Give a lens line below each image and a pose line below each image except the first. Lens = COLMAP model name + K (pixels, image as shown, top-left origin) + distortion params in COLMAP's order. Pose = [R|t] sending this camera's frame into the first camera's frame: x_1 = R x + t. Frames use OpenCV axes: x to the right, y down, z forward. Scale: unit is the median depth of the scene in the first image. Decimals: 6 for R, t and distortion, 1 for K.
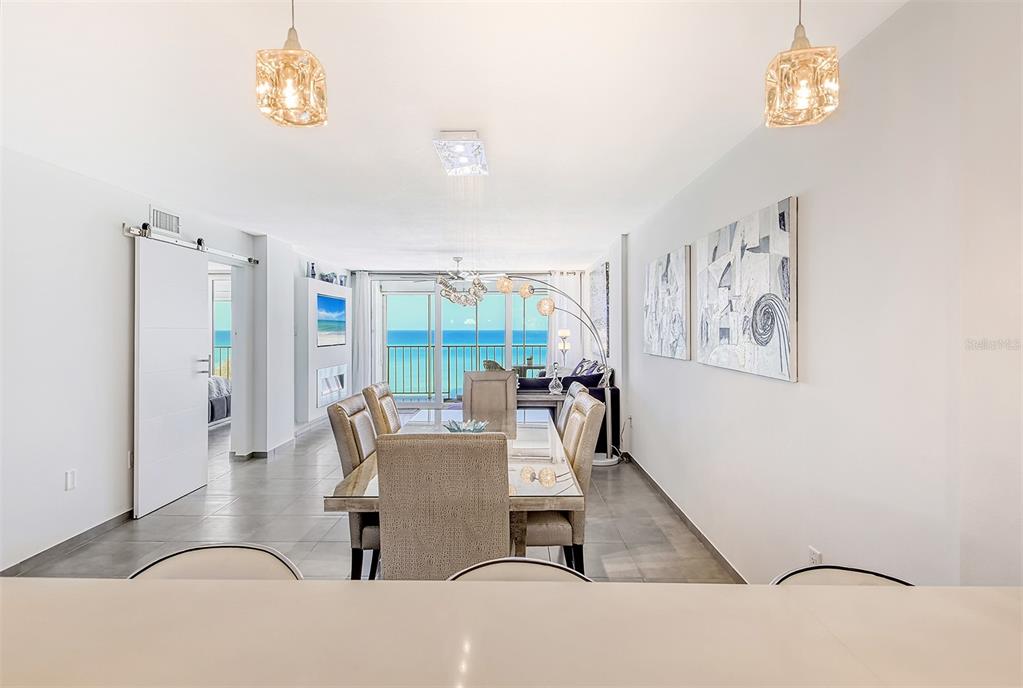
lens RADIAL K [[542.6, 0, 512.5], [0, 542.6, 338.7], [0, 0, 1]] dist [0.020042, -0.001644]
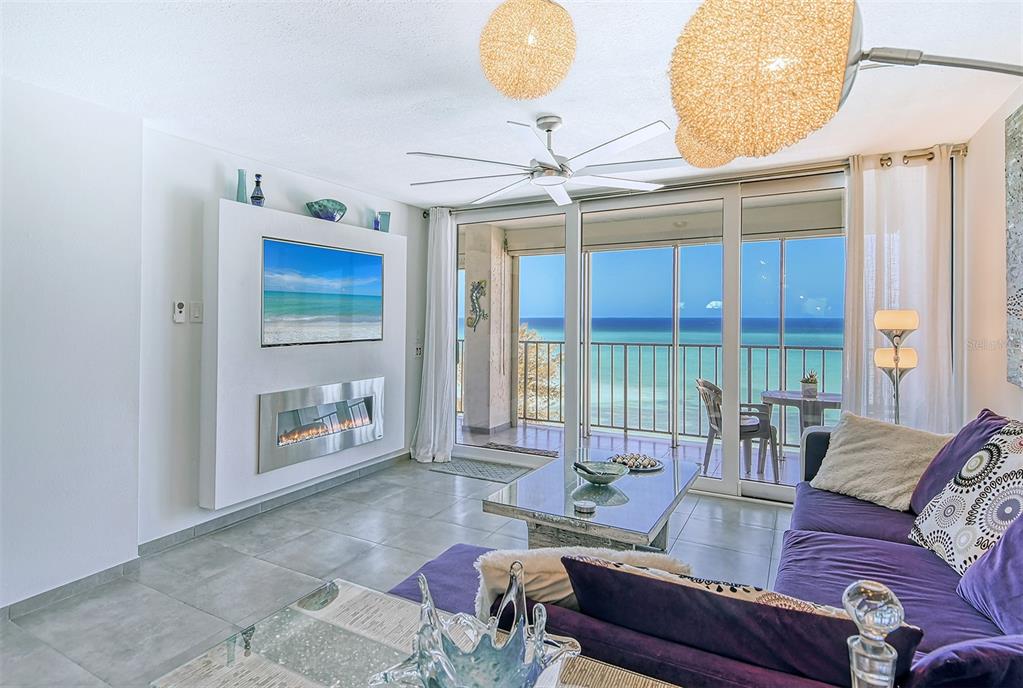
lens RADIAL K [[542.6, 0, 482.7], [0, 542.6, 322.4], [0, 0, 1]] dist [0.020042, -0.001644]
pose [[0.863990, 0.004875, -0.503486, 0.044444], [-0.009070, 0.999942, -0.005883, -0.004414], [0.503427, 0.009650, 0.863984, 0.573564]]
